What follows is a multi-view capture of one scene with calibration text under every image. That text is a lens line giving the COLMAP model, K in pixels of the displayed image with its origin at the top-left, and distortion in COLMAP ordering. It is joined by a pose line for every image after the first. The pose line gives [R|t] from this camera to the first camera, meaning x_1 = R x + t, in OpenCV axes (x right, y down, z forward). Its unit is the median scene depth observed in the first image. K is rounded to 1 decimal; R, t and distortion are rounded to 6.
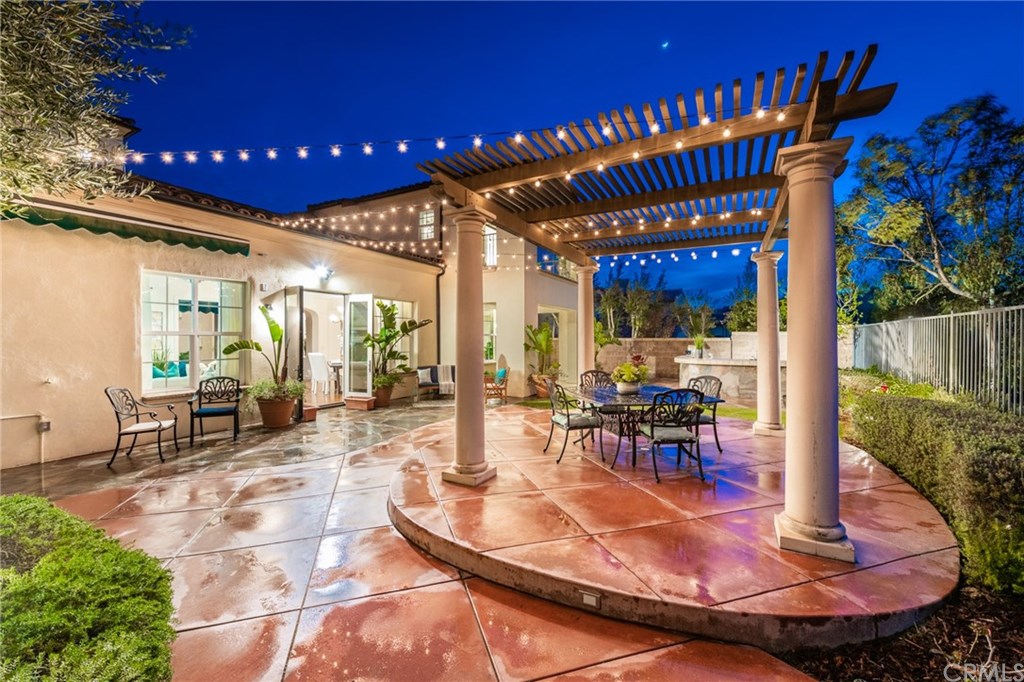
lens RADIAL K [[415.8, 0, 515.3], [0, 415.8, 338.2], [0, 0, 1]] dist [-0.002848, -0.000299]
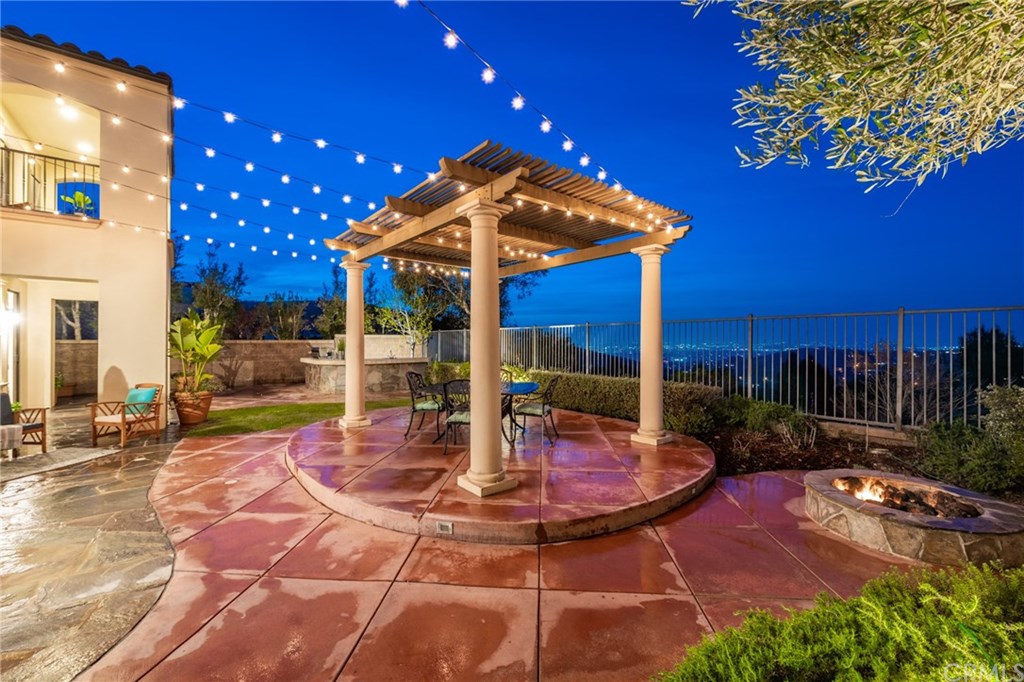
lens RADIAL K [[415.8, 0, 515.3], [0, 415.8, 338.2], [0, 0, 1]] dist [-0.002848, -0.000299]
pose [[0.385707, 0.003632, 0.922614, -0.444377], [0.000328, 0.999992, -0.004073, -0.000346], [-0.922621, 0.001874, 0.385703, 0.265191]]
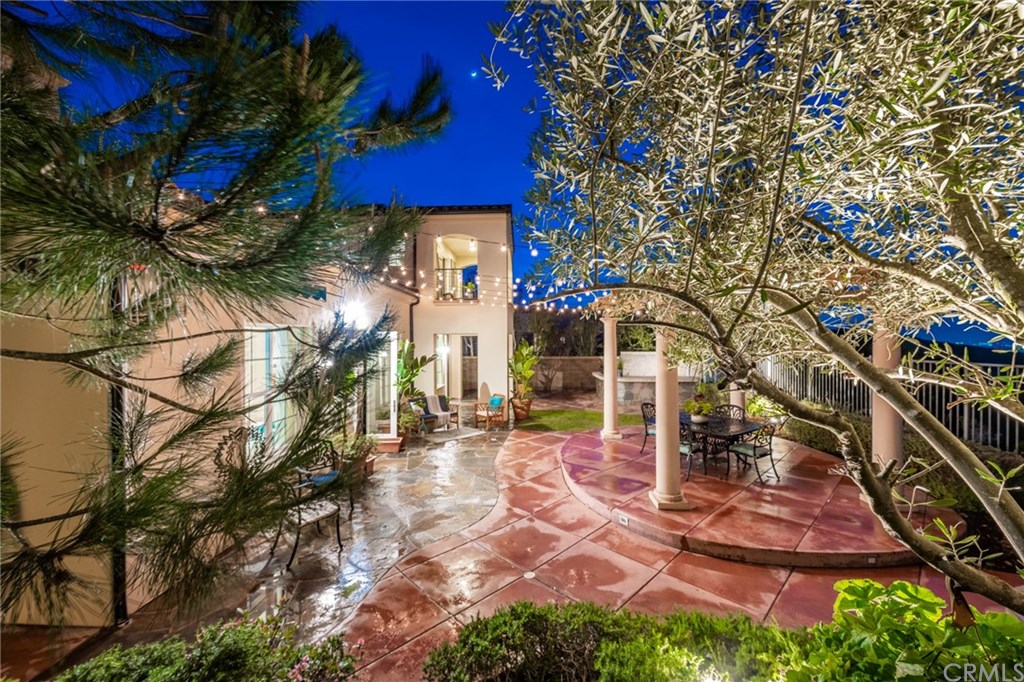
lens RADIAL K [[413.1, 0, 507.9], [0, 413.1, 338.8], [0, 0, 1]] dist [-0.002302, -0.000799]
pose [[0.904043, -0.005337, 0.427408, -0.521908], [0.005754, 0.999983, 0.000317, -0.088850], [-0.427402, 0.002173, 0.904059, 0.014668]]
